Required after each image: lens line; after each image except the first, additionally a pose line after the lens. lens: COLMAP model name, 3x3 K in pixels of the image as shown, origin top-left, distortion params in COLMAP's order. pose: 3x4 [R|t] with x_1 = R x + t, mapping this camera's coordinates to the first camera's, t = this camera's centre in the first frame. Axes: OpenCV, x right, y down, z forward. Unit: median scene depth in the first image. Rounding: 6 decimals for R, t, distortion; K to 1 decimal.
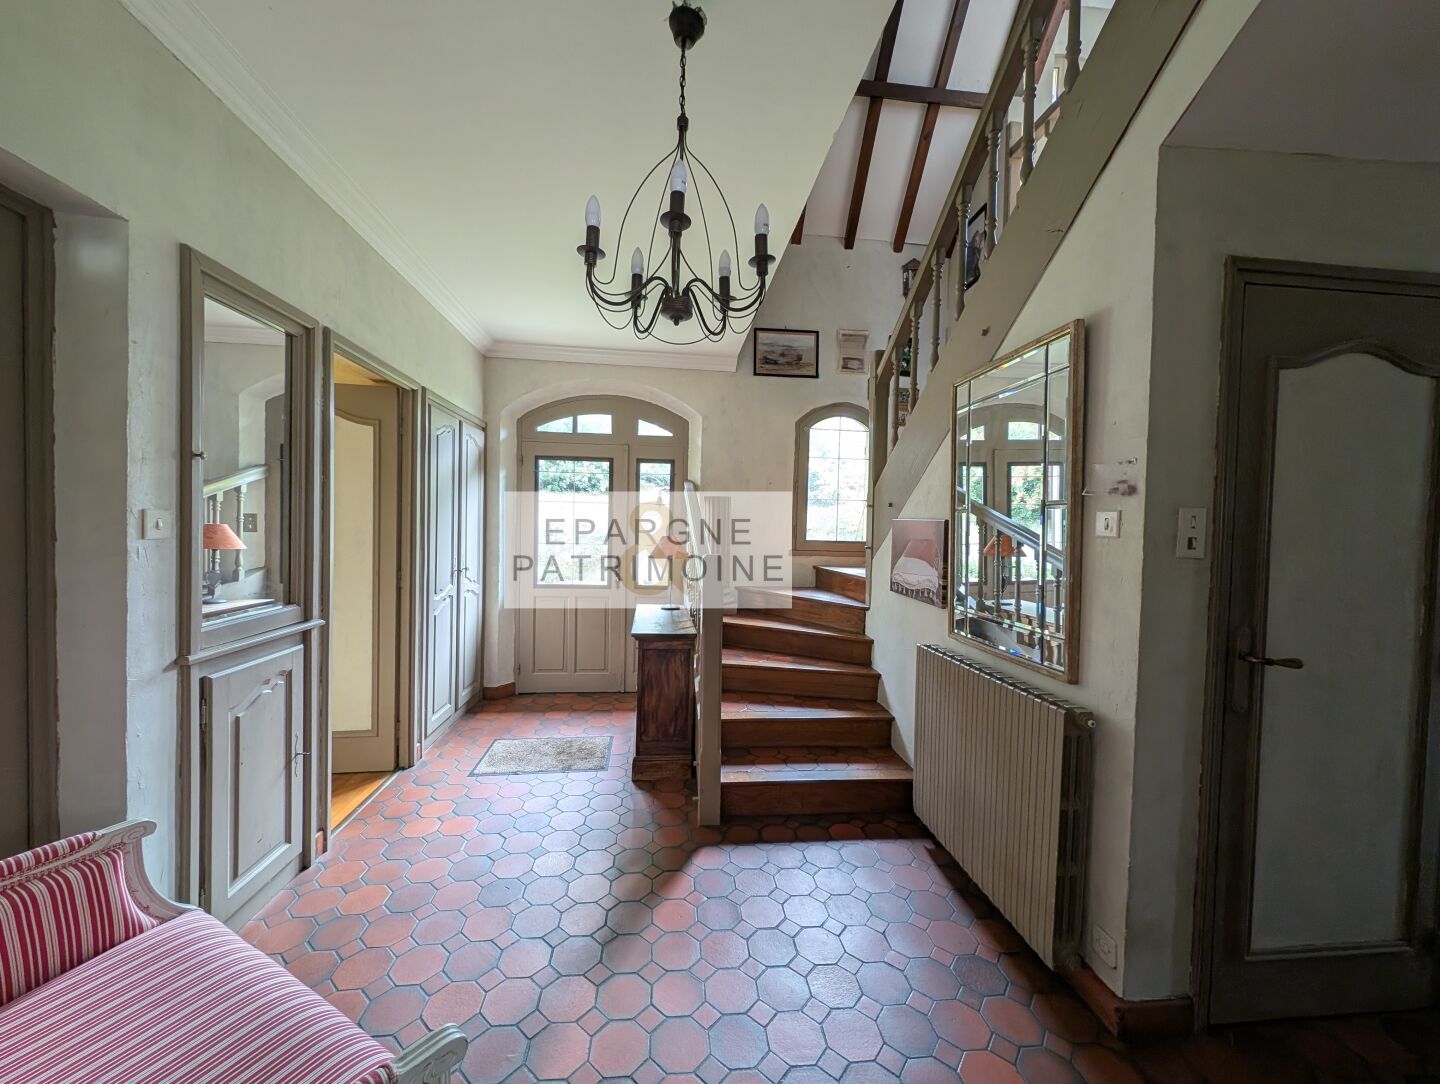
lens RADIAL K [[545.2, 0, 710.7], [0, 545.2, 541.6], [0, 0, 1]] dist [-0.002295, -0.000172]
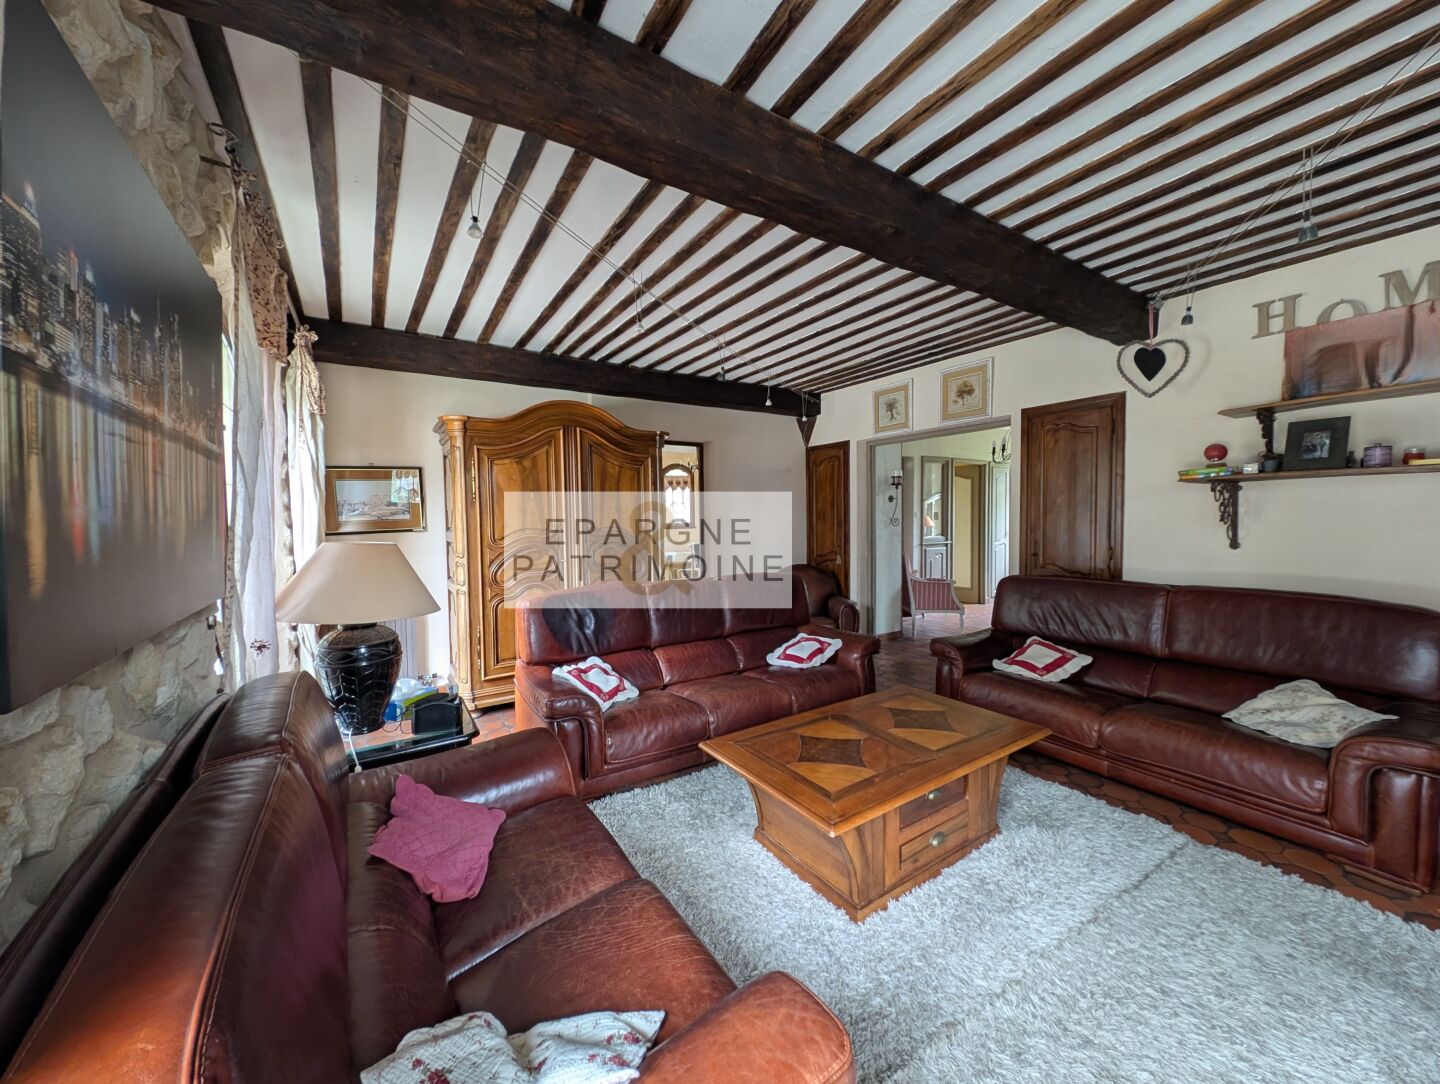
lens RADIAL K [[545.2, 0, 713.2], [0, 545.2, 535.2], [0, 0, 1]] dist [-0.002295, -0.000172]
pose [[0.456141, -0.001465, -0.889906, 1.599728], [-0.000772, 0.999998, -0.002042, 0.103368], [0.889907, 0.001618, 0.456139, -1.835947]]
